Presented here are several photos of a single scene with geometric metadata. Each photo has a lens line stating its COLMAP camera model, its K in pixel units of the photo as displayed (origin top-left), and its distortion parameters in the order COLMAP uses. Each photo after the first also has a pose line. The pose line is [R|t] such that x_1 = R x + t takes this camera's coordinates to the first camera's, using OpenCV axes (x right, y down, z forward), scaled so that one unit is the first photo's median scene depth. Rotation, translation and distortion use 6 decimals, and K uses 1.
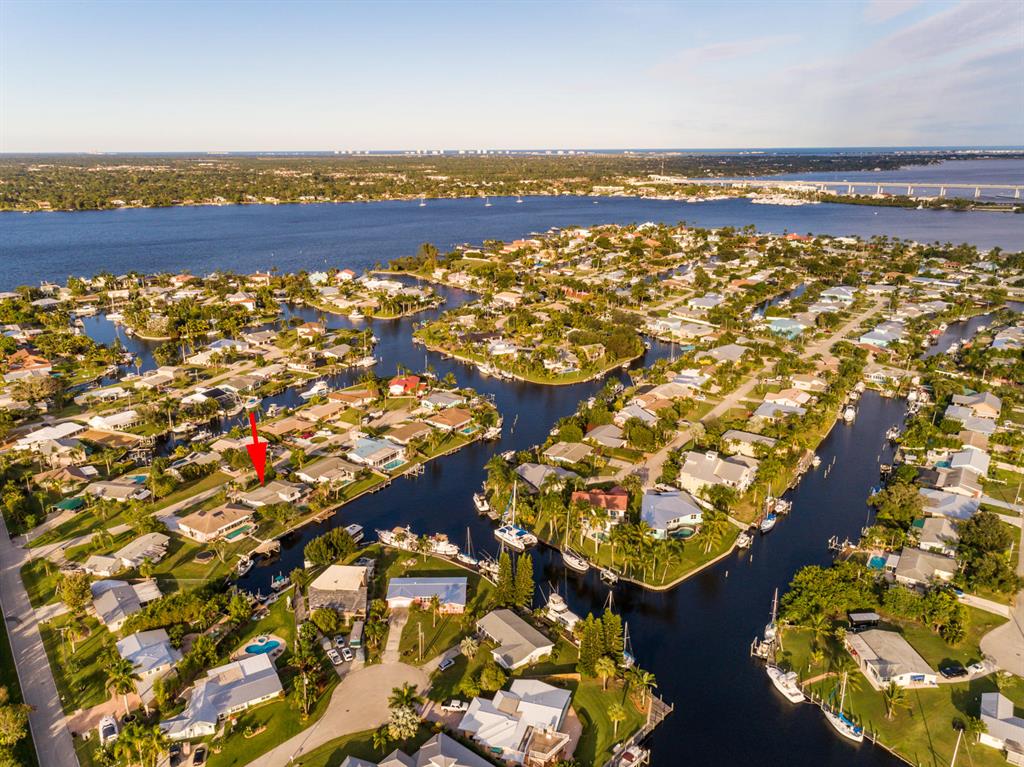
lens RADIAL K [[772.3, 0, 511.1], [0, 772.3, 378.4], [0, 0, 1]] dist [0.012277, 0.012301]
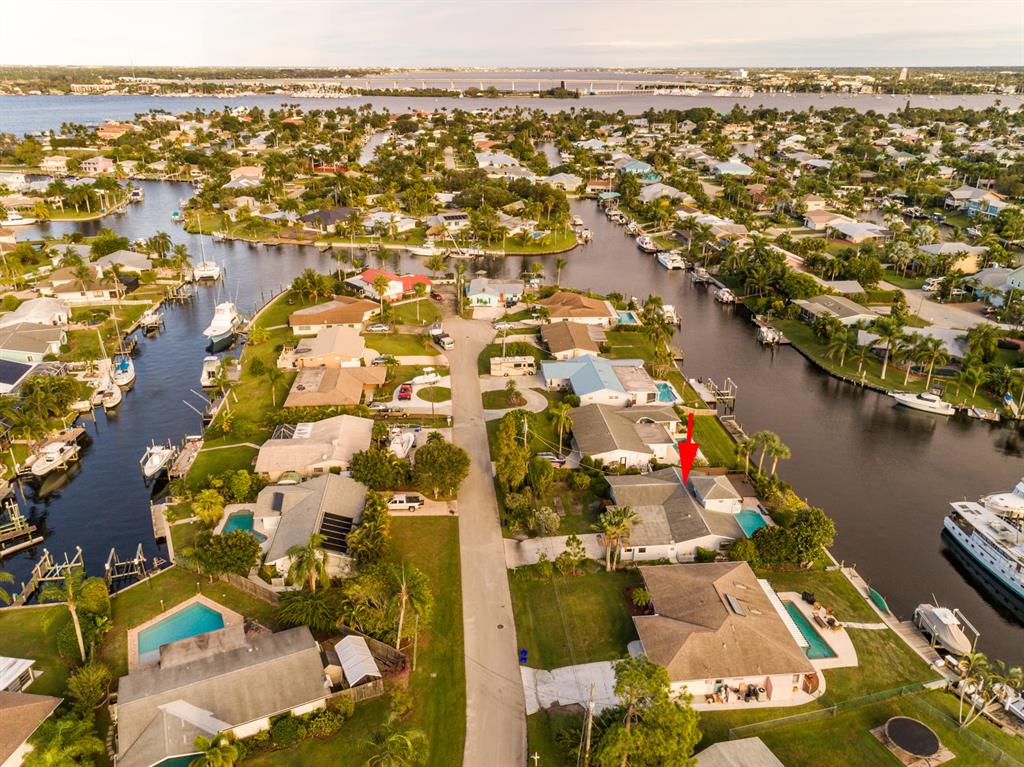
lens RADIAL K [[772.3, 0, 510.0], [0, 772.3, 391.5], [0, 0, 1]] dist [0.012277, 0.012301]
pose [[0.783496, -0.236520, 0.574623, -0.431338], [0.173197, 0.971204, 0.163603, 0.009955], [-0.596772, -0.028660, 0.801899, 0.548339]]
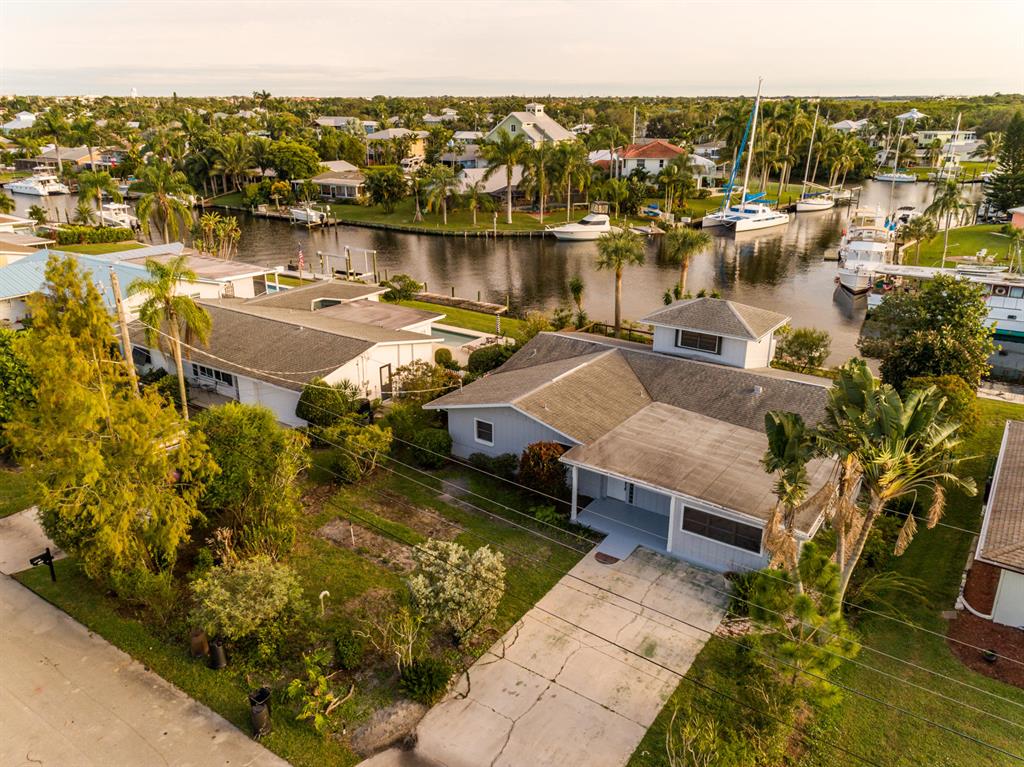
lens RADIAL K [[772.3, 0, 505.9], [0, 772.3, 391.6], [0, 0, 1]] dist [0.012277, 0.012301]
pose [[0.029133, -0.350931, 0.935948, -0.322216], [0.290337, 0.898948, 0.328021, 0.070041], [-0.956481, 0.262184, 0.128077, 0.753184]]
